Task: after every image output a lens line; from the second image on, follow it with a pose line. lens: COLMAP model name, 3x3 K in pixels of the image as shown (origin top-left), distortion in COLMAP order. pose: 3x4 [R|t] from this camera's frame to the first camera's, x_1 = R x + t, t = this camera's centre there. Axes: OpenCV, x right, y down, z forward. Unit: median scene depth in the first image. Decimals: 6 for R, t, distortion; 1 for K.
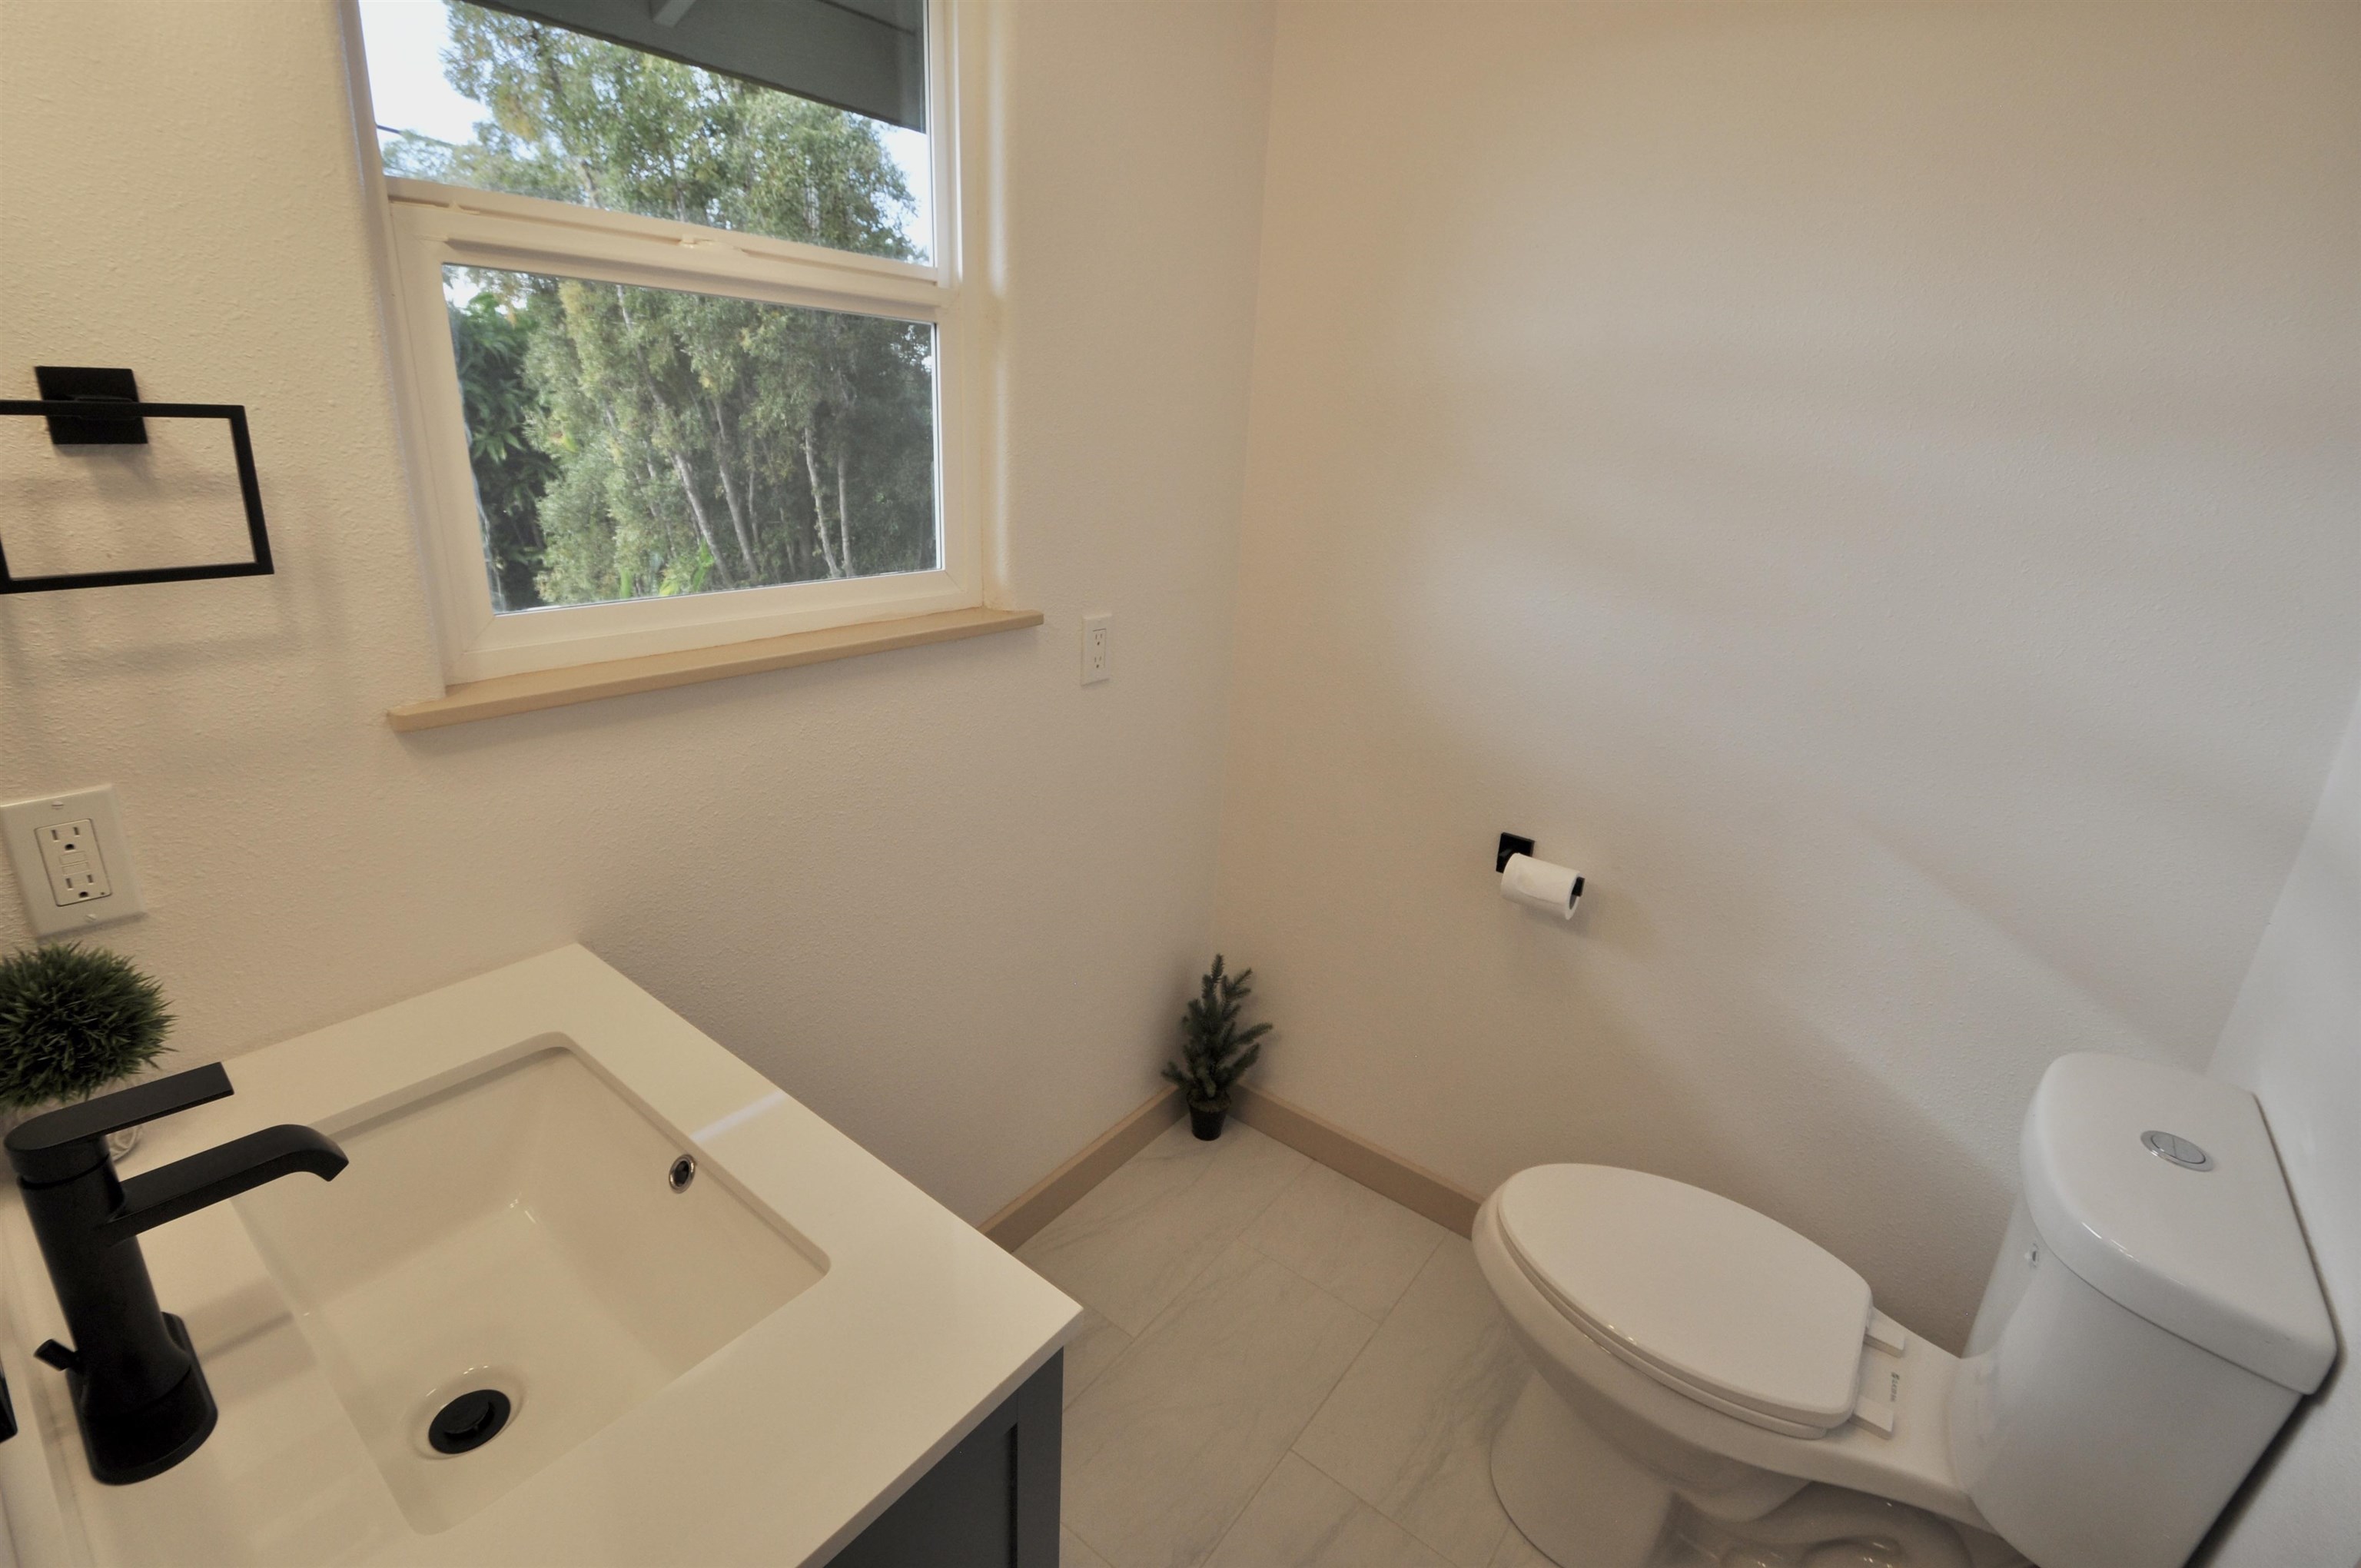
lens RADIAL K [[1029.4, 0, 1169.7], [0, 1029.4, 755.8], [0, 0, 1]] dist [0.010041, -0.019158]
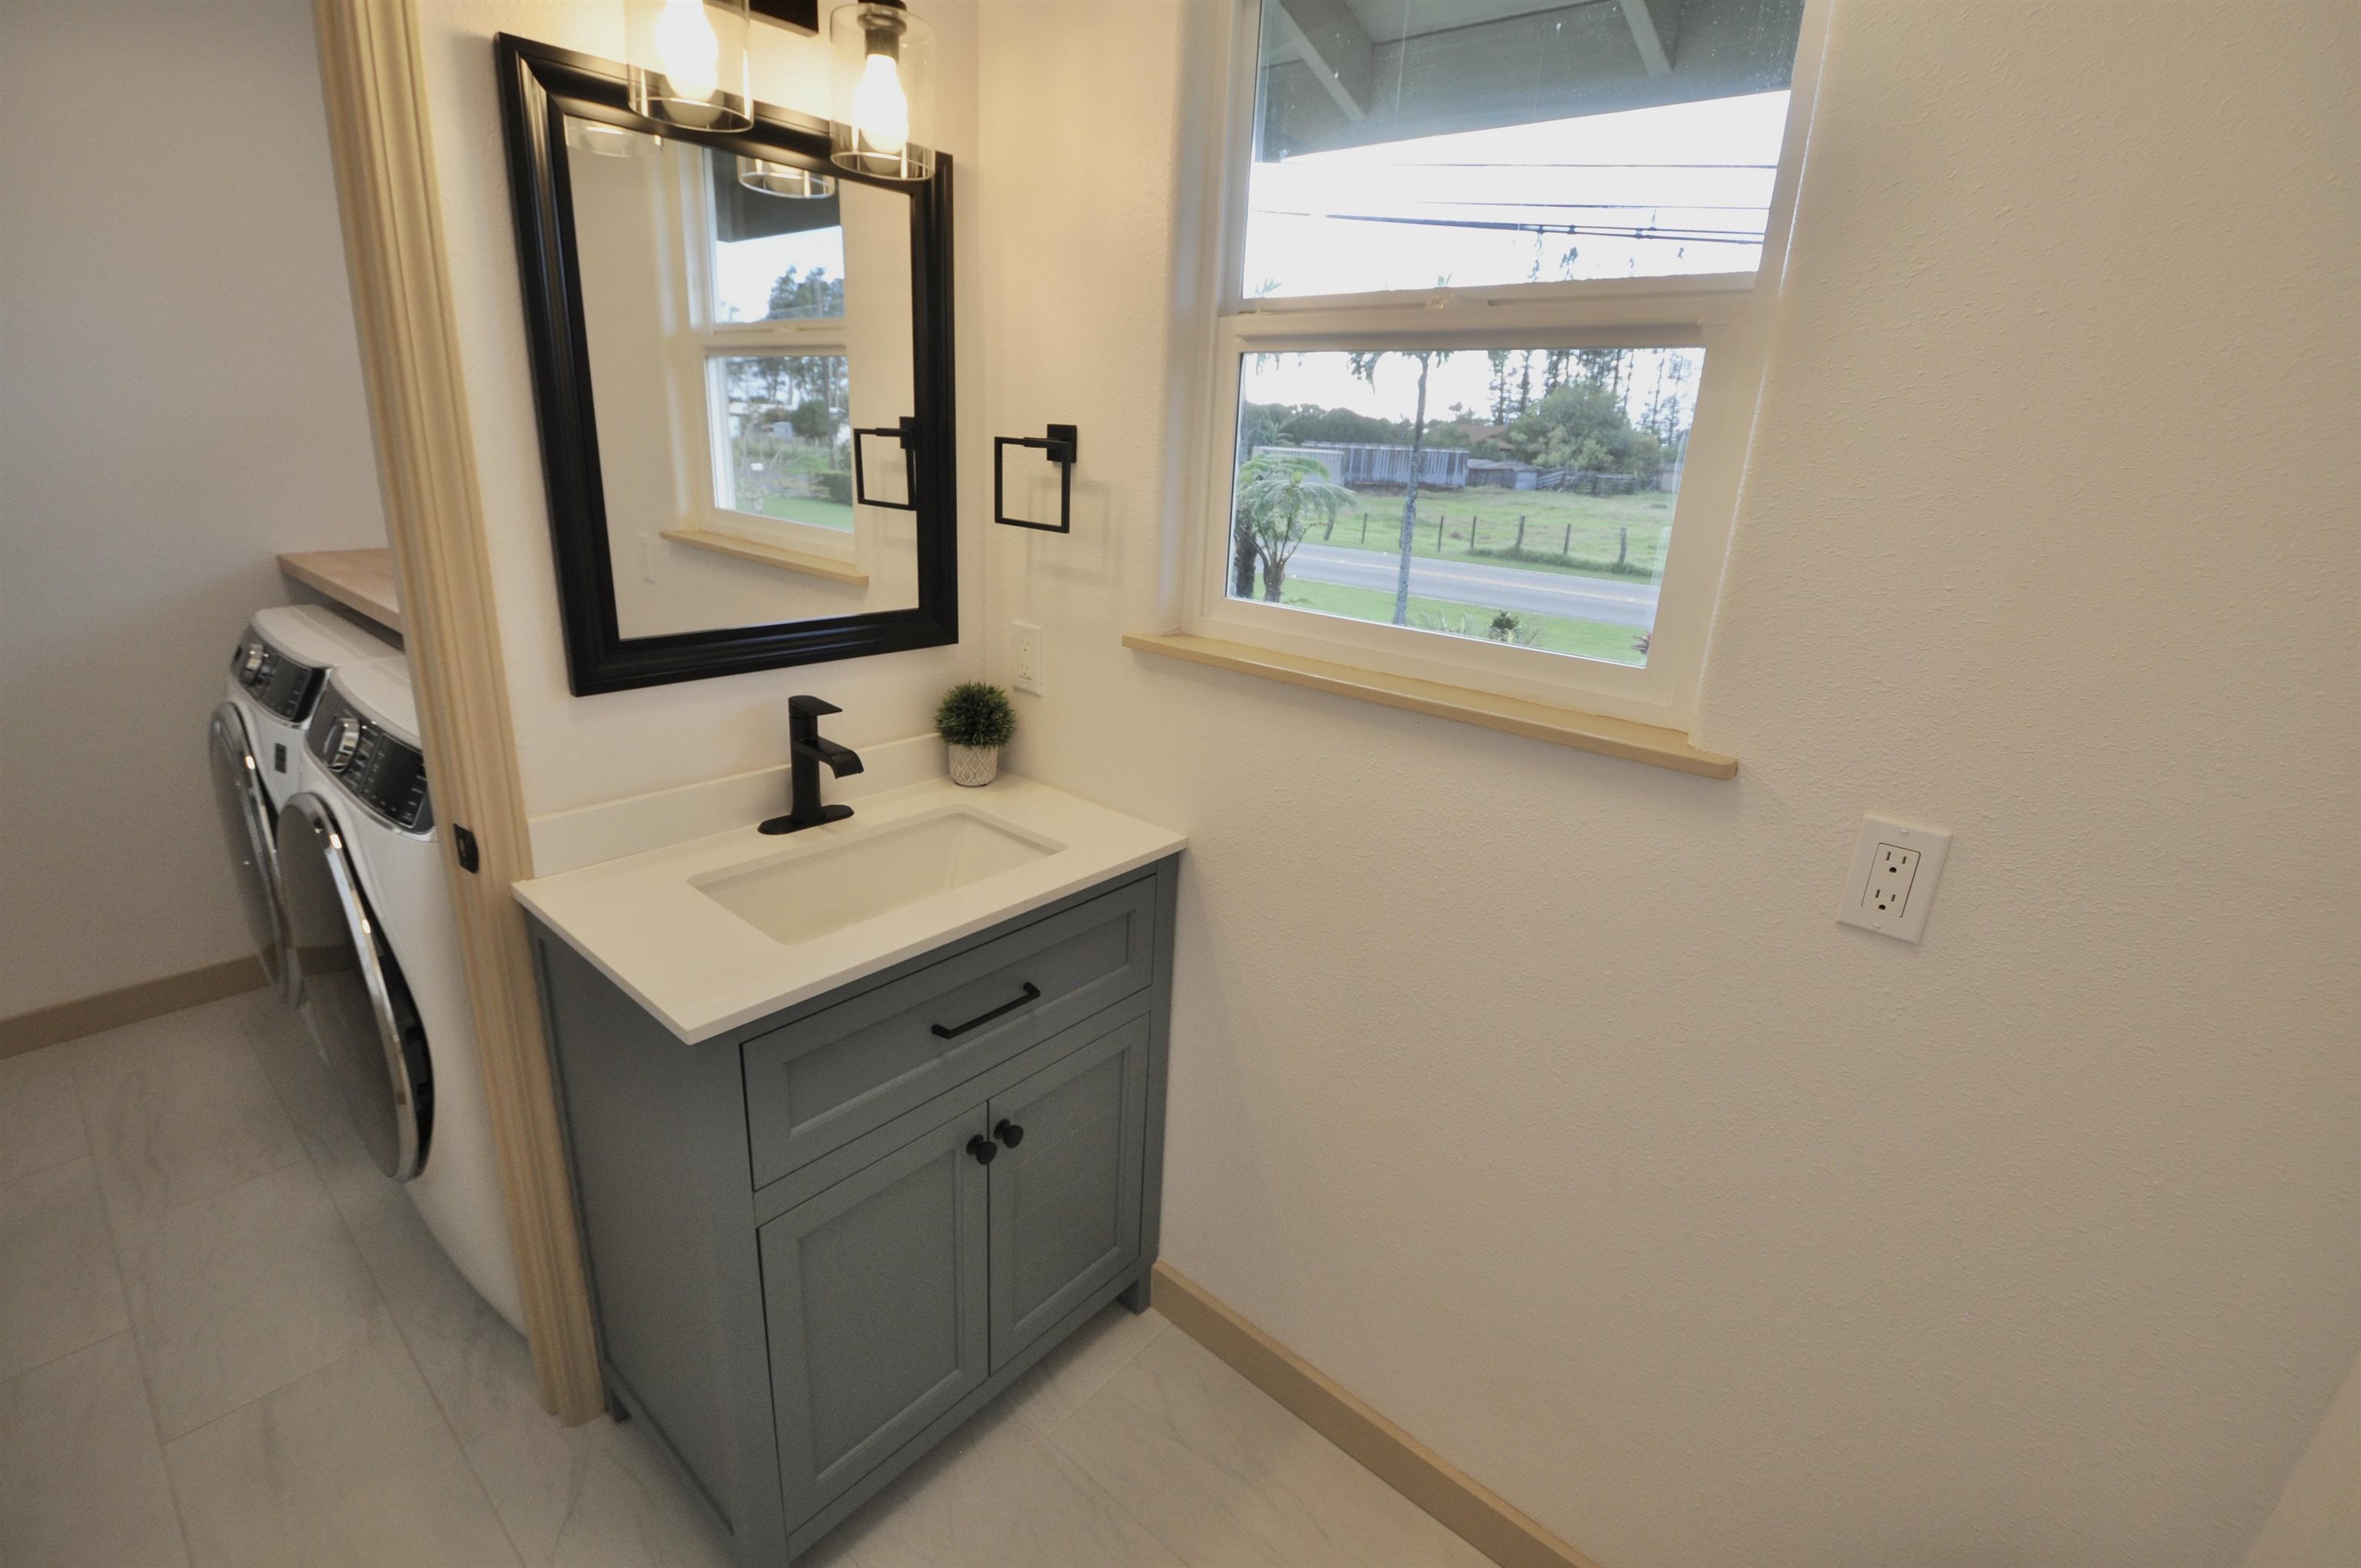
lens RADIAL K [[1029.4, 0, 1169.7], [0, 1029.4, 755.8], [0, 0, 1]] dist [0.010041, -0.019158]
pose [[-0.030128, 0.257120, -0.965910, 0.854684], [-0.357696, 0.899579, 0.250620, -0.295962], [0.933352, 0.353053, 0.064868, 1.012973]]
